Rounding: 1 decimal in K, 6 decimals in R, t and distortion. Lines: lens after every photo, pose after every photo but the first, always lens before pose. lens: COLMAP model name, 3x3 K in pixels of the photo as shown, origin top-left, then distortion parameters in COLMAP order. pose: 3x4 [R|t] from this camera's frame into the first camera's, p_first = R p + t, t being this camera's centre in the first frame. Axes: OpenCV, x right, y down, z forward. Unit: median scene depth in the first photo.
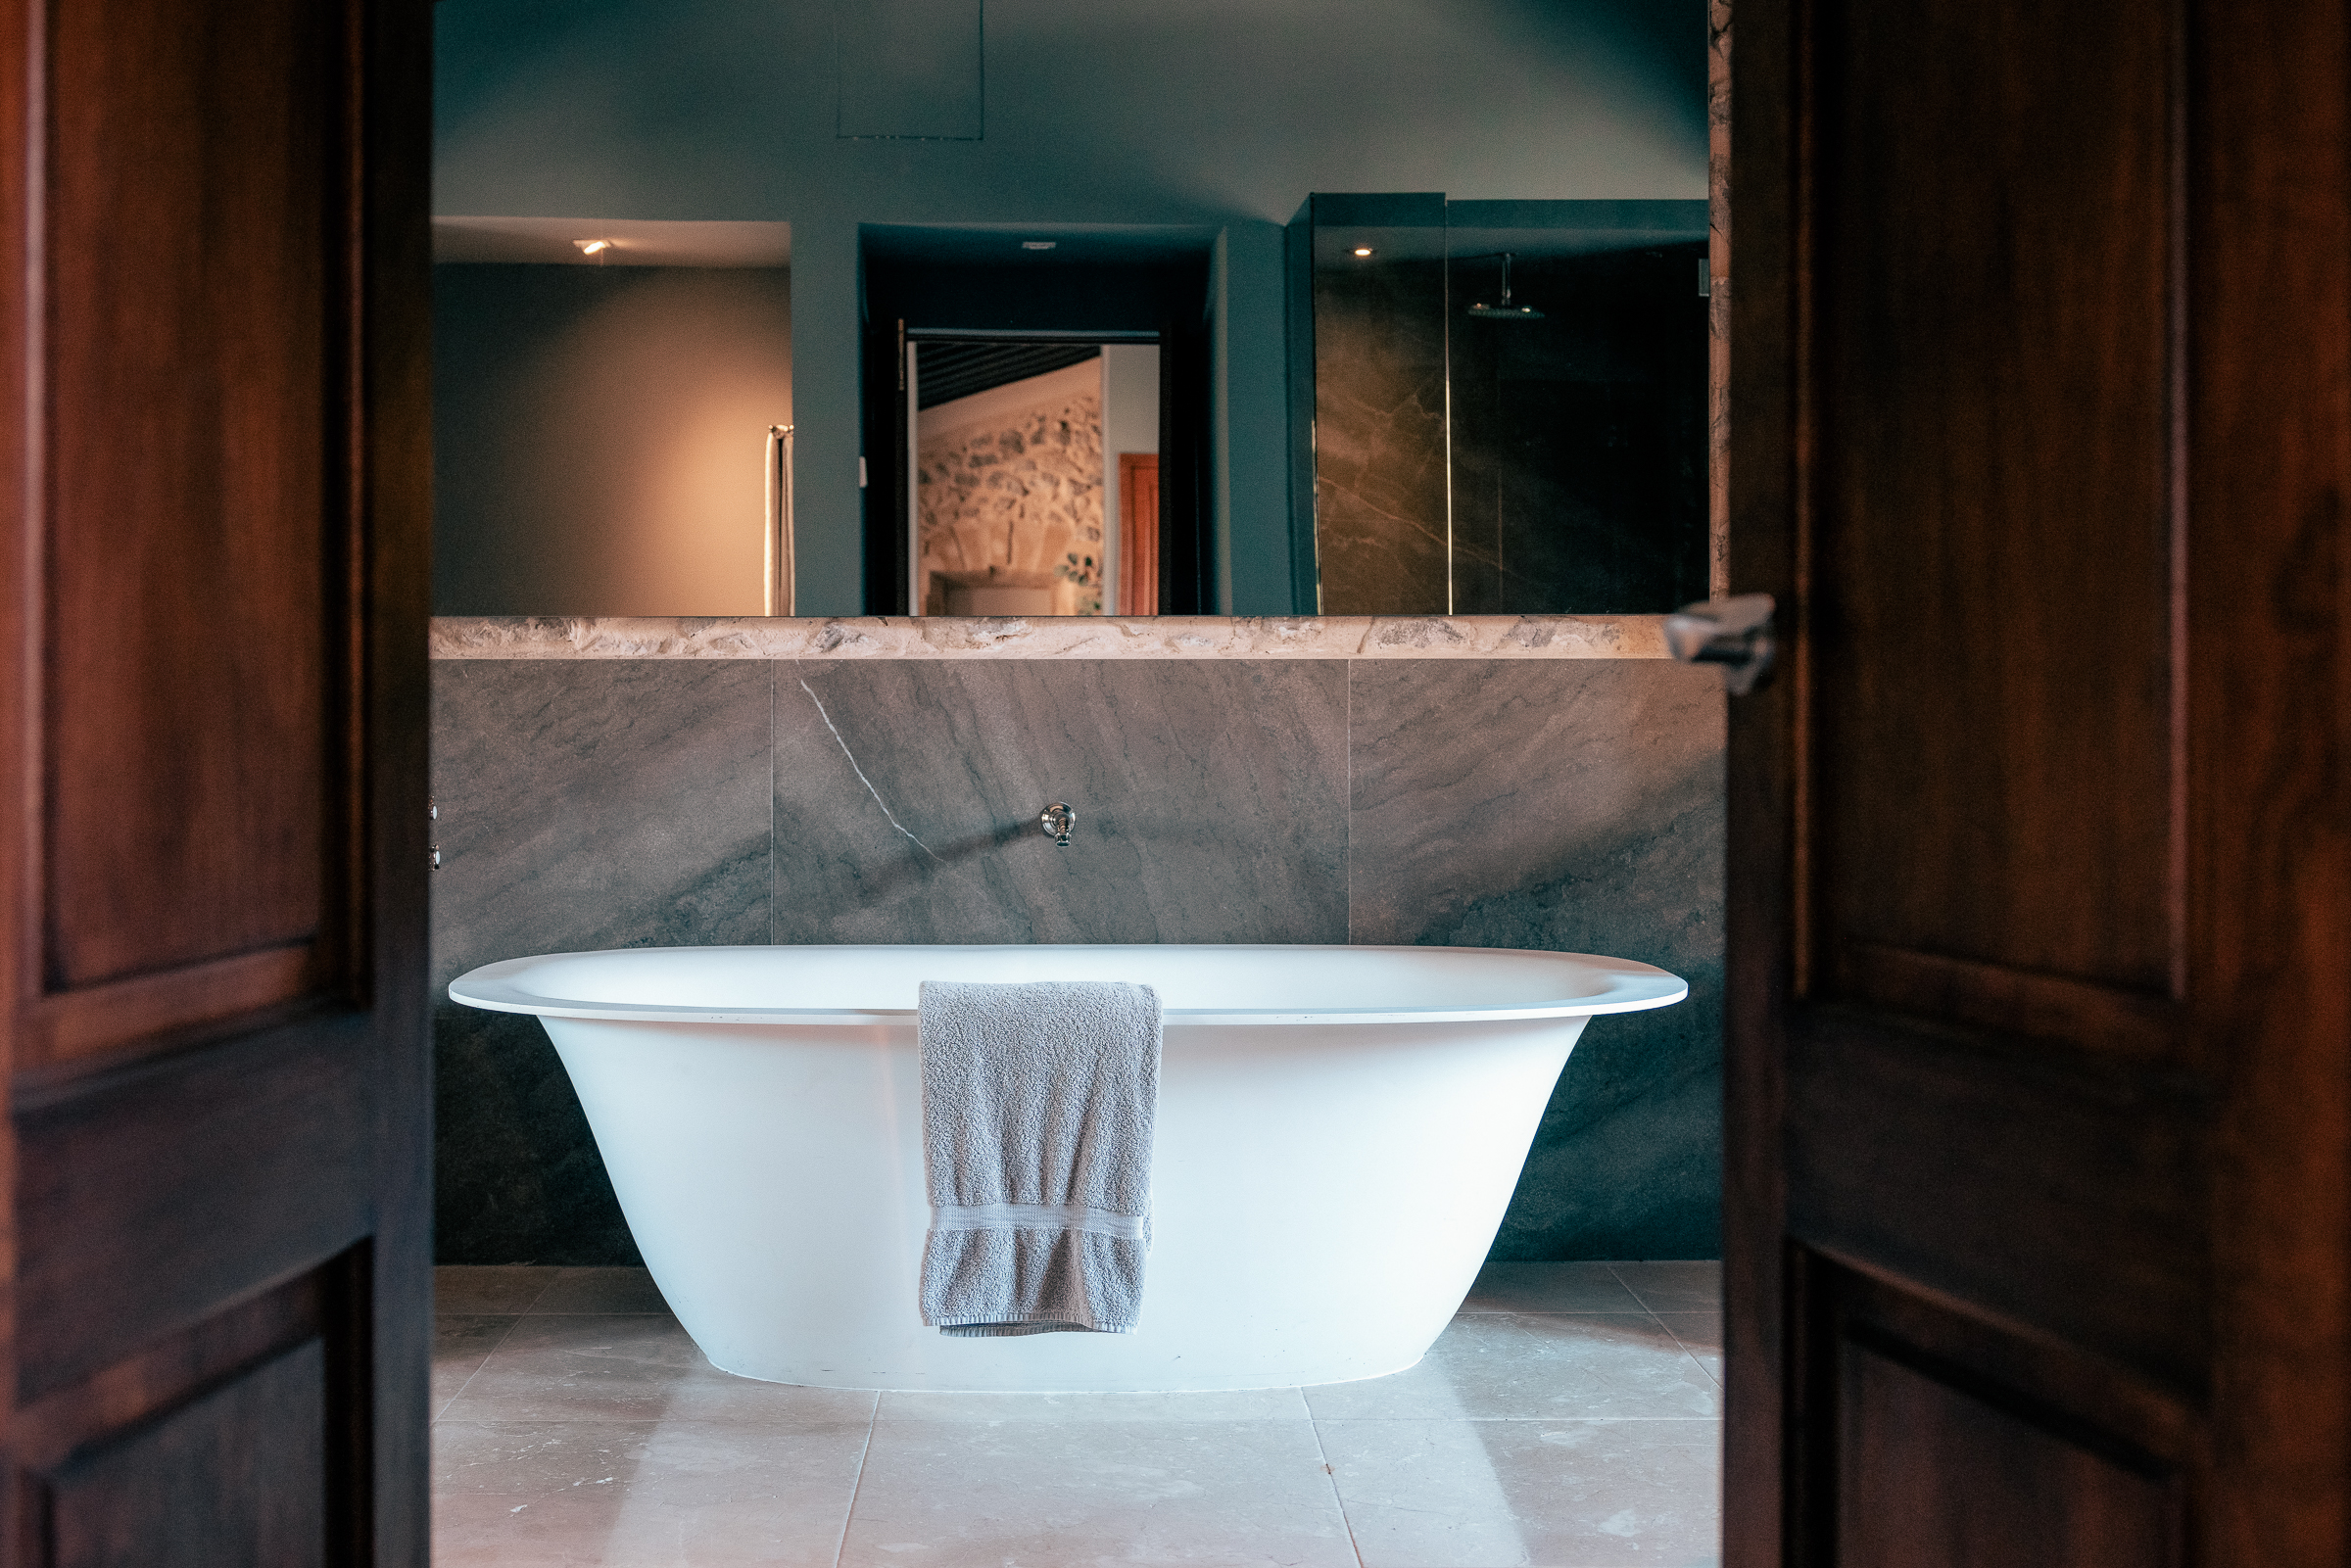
lens RADIAL K [[2115.8, 0, 1175.5], [0, 2115.8, 784.0], [0, 0, 1]] dist [0.001299, -0.000008]
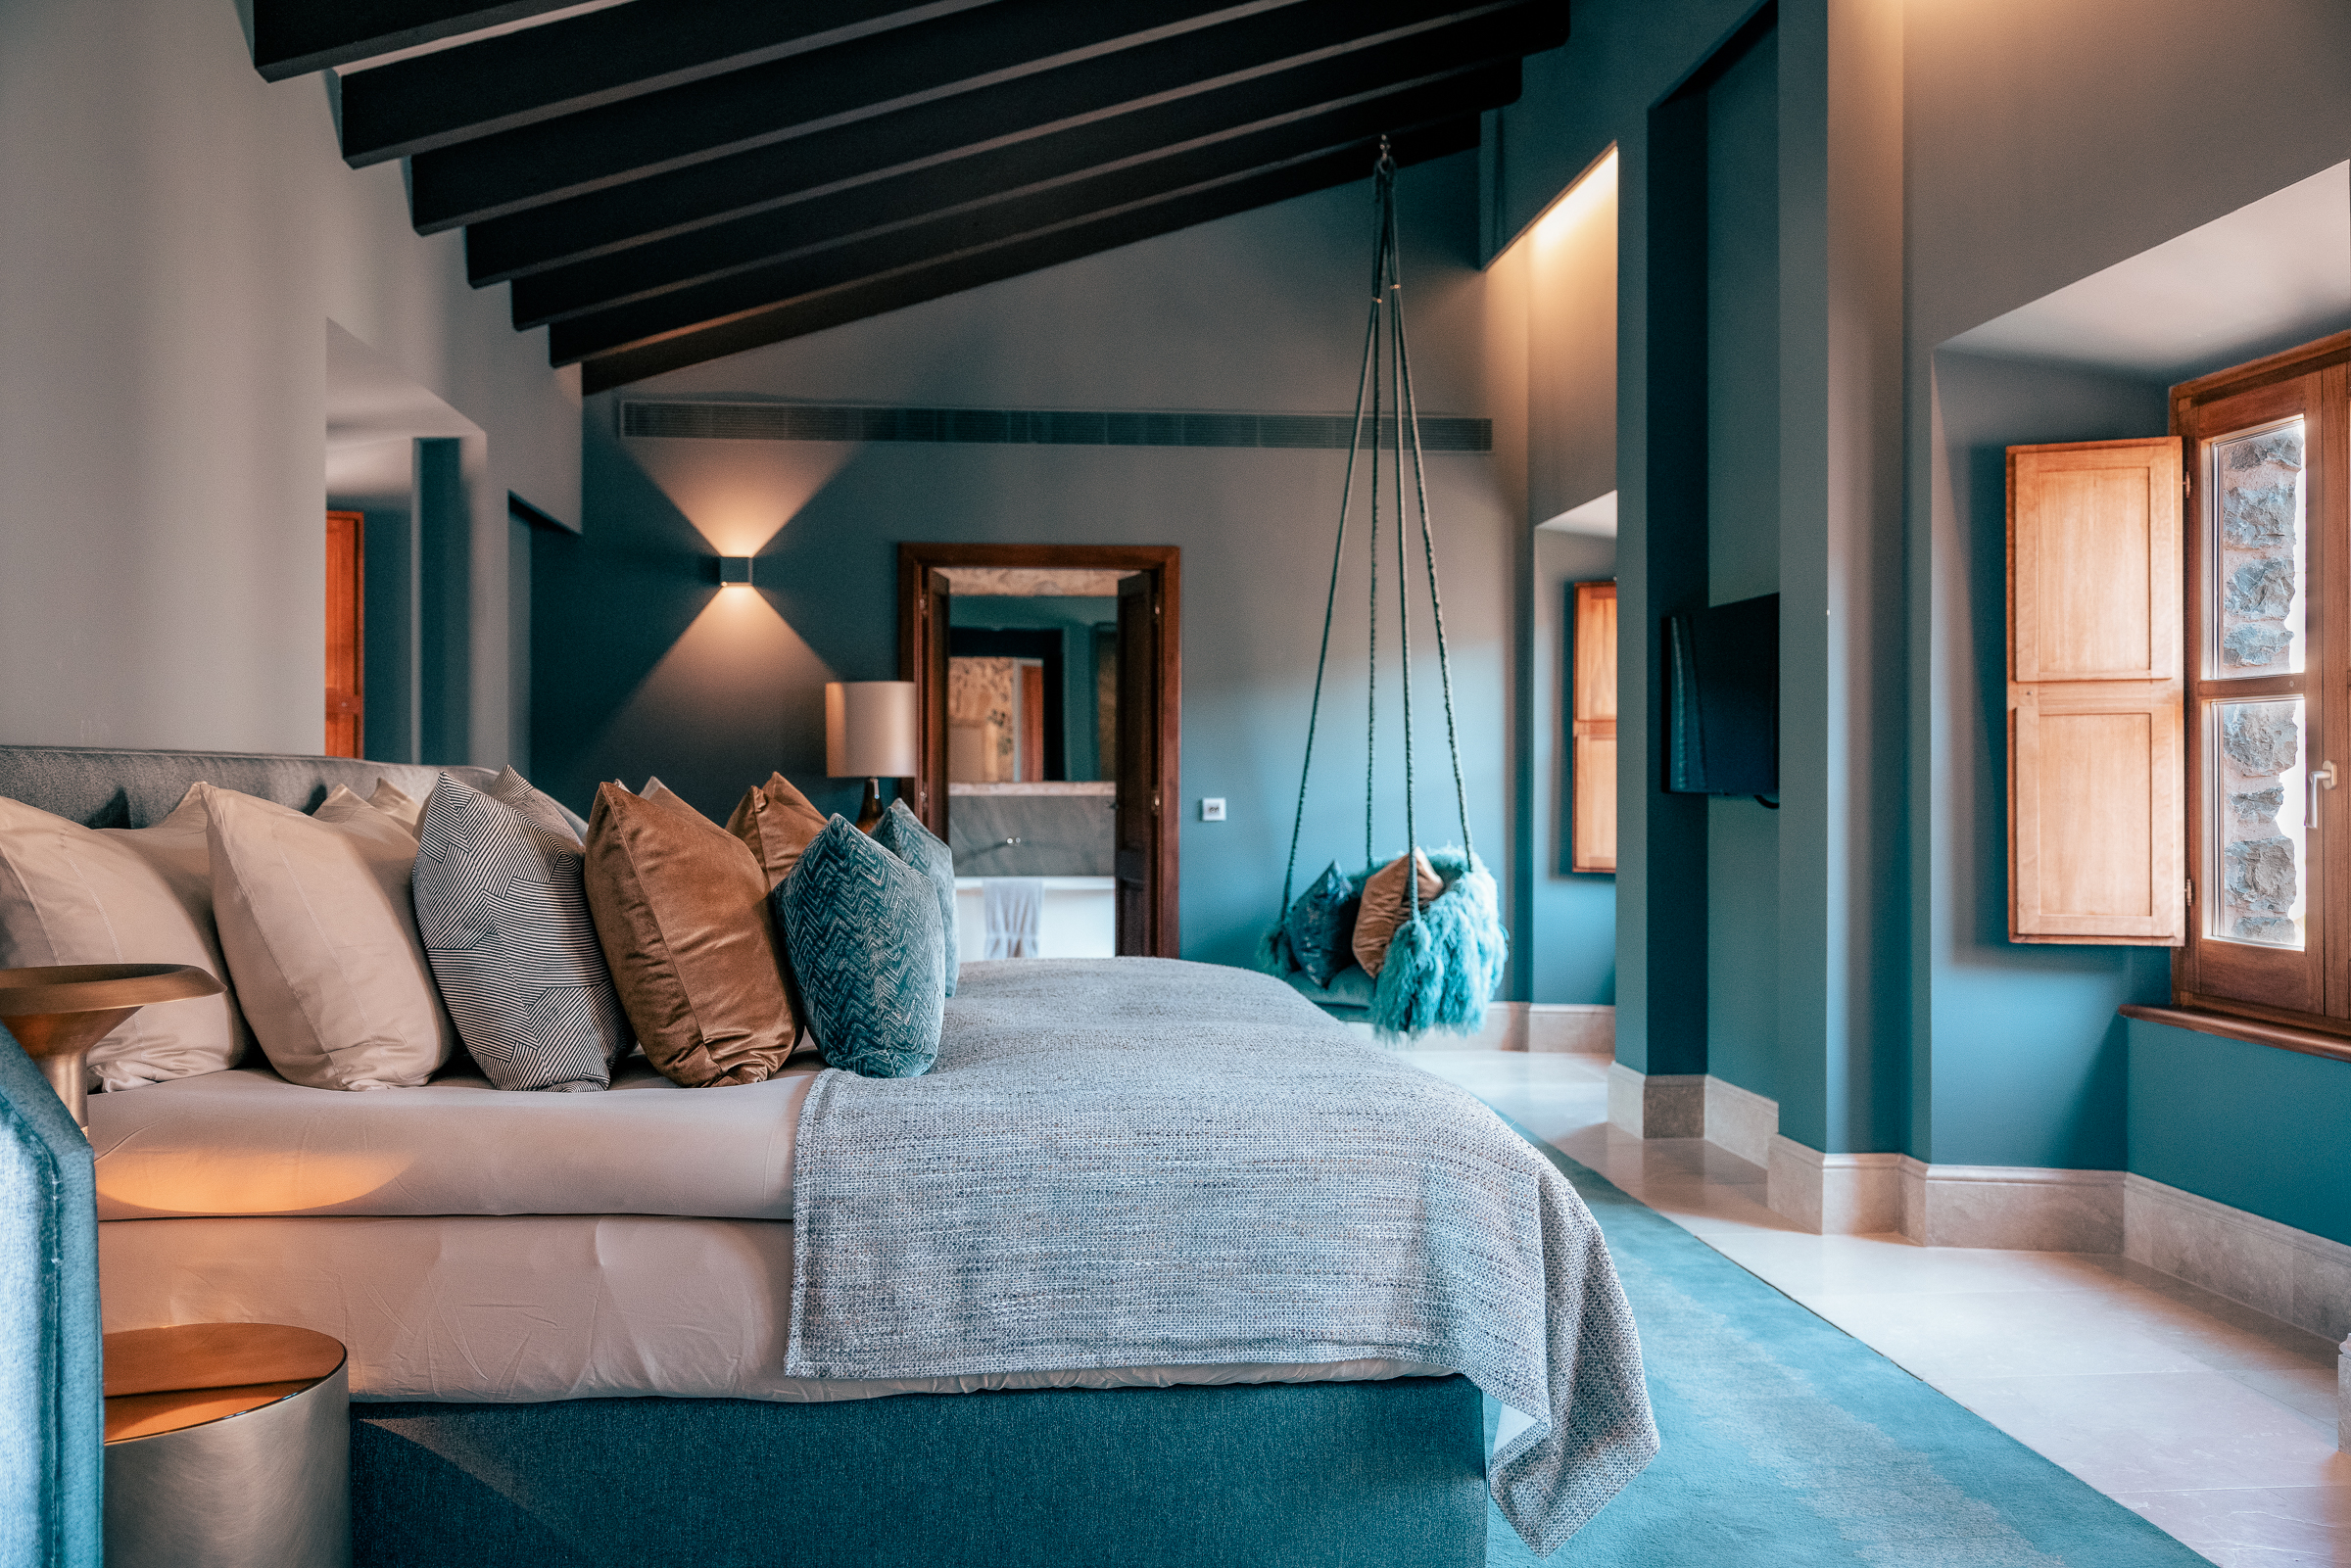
lens RADIAL K [[2115.8, 0, 1175.5], [0, 2115.8, 784.0], [0, 0, 1]] dist [0.001299, -0.000008]
pose [[0.998338, 0.006674, 0.057239, 0.009816], [-0.005045, 0.999579, -0.028563, 0.020179], [-0.057405, 0.028227, 0.997952, -2.427001]]
